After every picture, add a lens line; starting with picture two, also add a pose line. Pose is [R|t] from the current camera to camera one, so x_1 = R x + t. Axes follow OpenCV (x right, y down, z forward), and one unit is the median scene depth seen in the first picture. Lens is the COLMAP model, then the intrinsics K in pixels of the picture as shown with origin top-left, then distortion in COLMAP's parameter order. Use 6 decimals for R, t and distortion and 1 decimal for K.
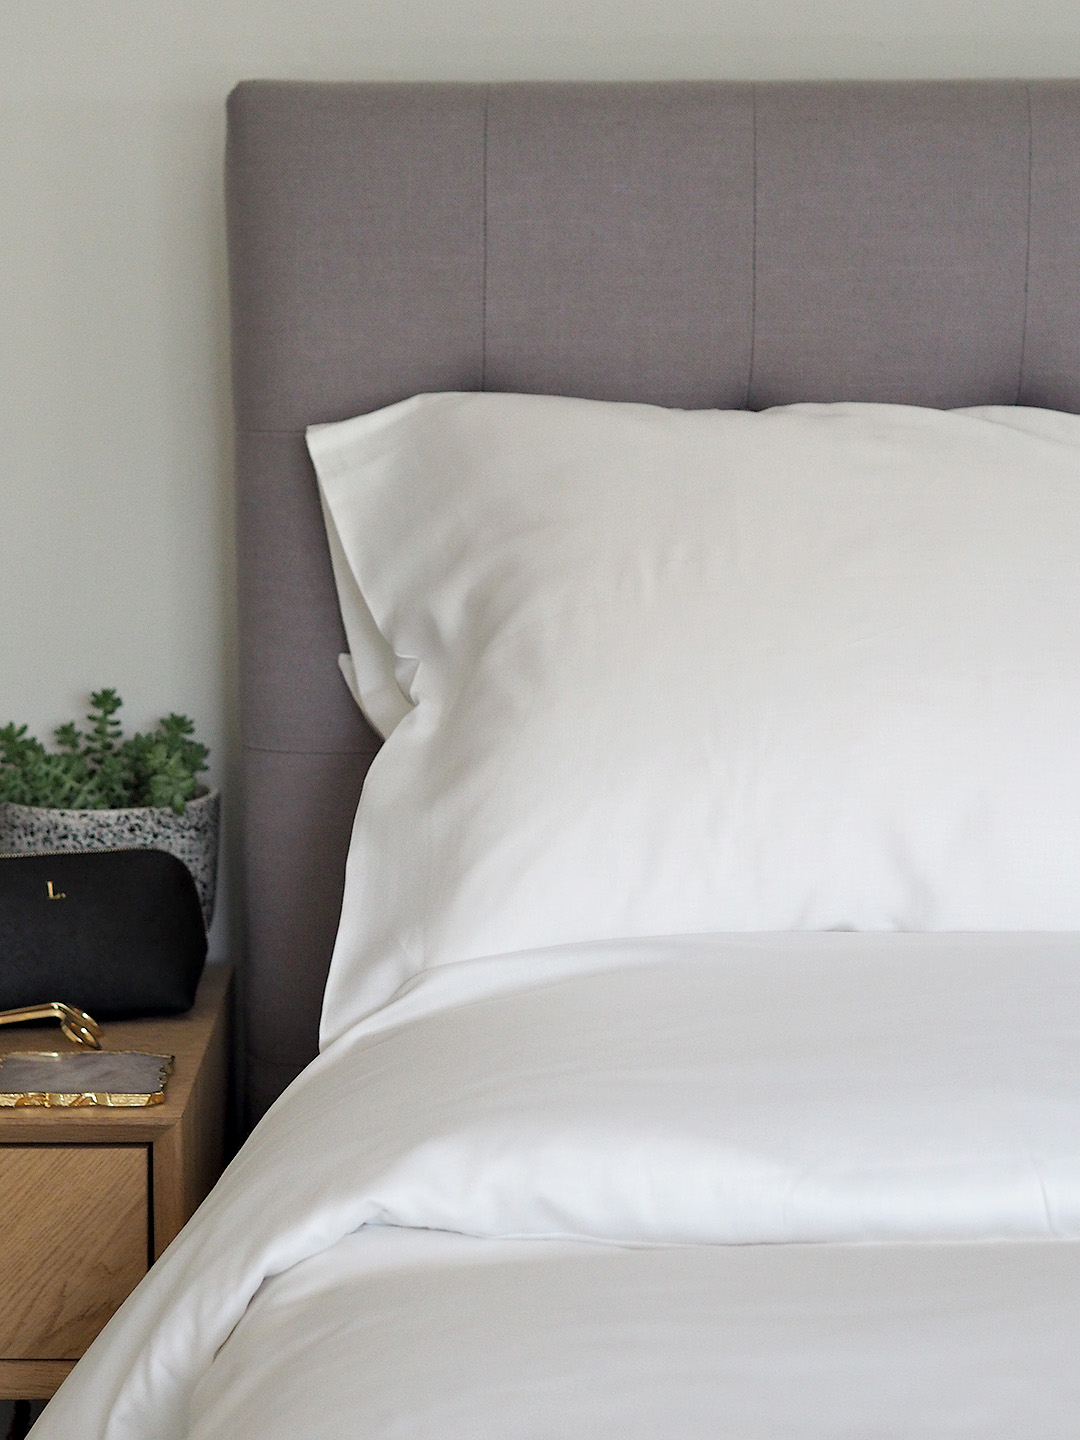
lens RADIAL K [[3977.6, 0, 540.0], [0, 3977.6, 720.0], [0, 0, 1]] dist [0.159494, -0.035801]
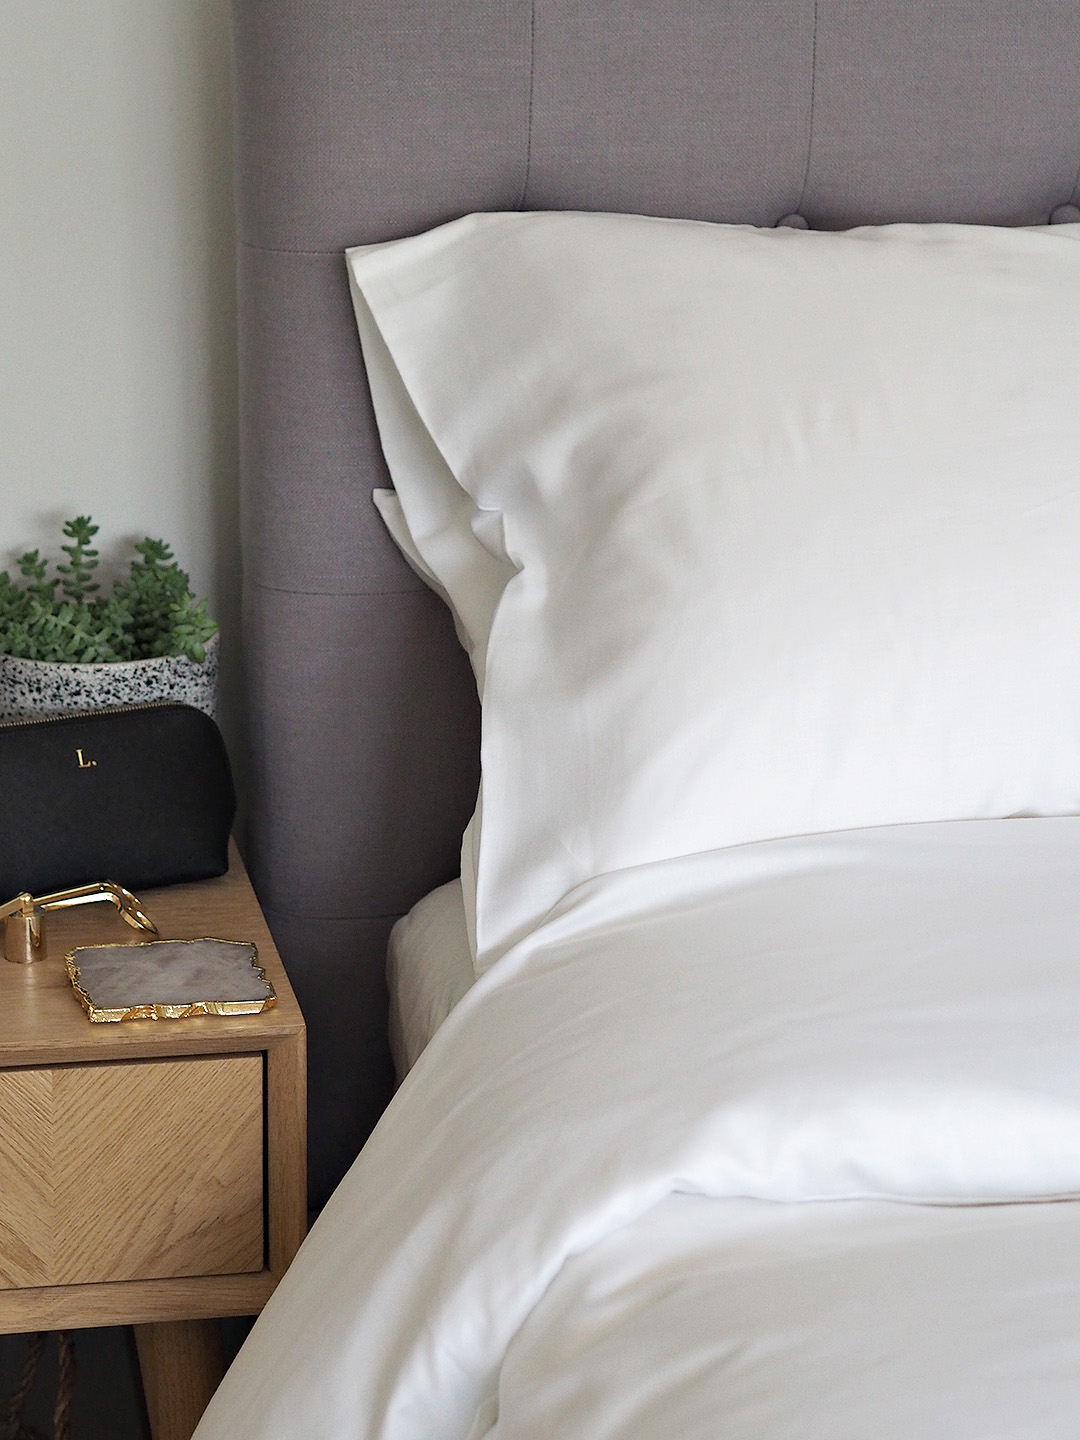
lens RADIAL K [[3977.6, 0, 540.0], [0, 3977.6, 720.0], [0, 0, 1]] dist [0.159494, -0.035801]
pose [[0.980441, -0.044448, 0.191730, -0.196172], [0.018250, 0.990500, 0.136298, -0.090755], [-0.195967, -0.130133, 0.971938, 0.081895]]
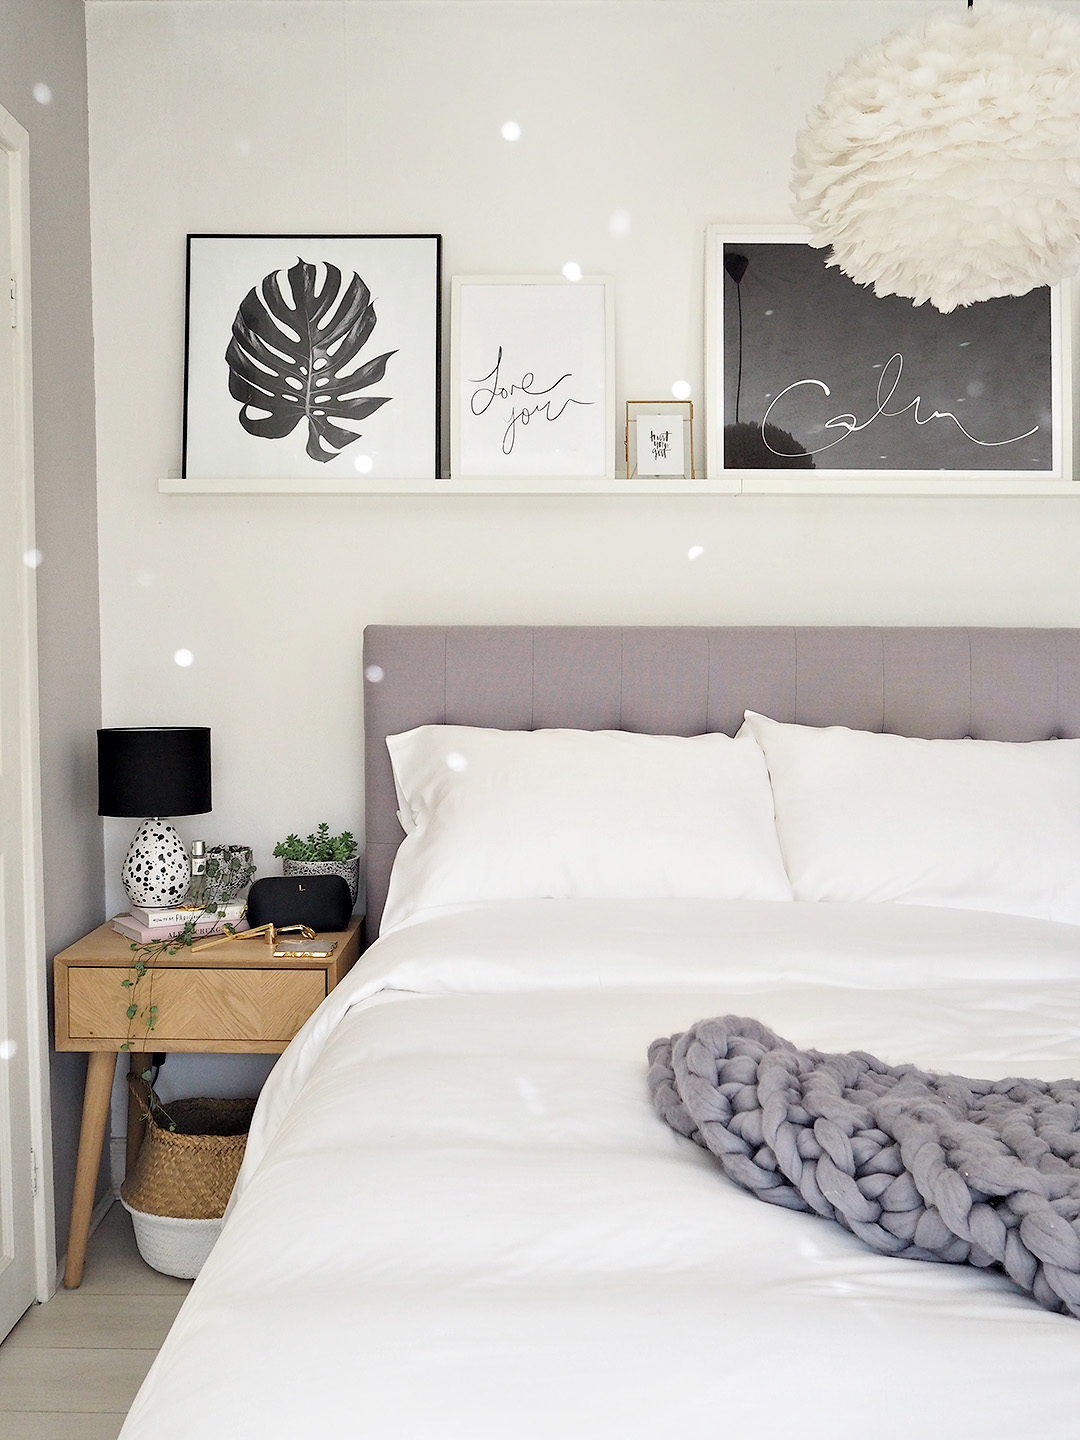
lens RADIAL K [[1458.5, 0, 540.0], [0, 1458.5, 720.0], [0, 0, 1]] dist [-0.014025, 0.001626]
pose [[0.999961, 0.004079, -0.007872, 0.068414], [-0.004815, 0.995390, -0.095789, 0.021098], [0.007445, 0.095823, 0.995371, -0.116876]]
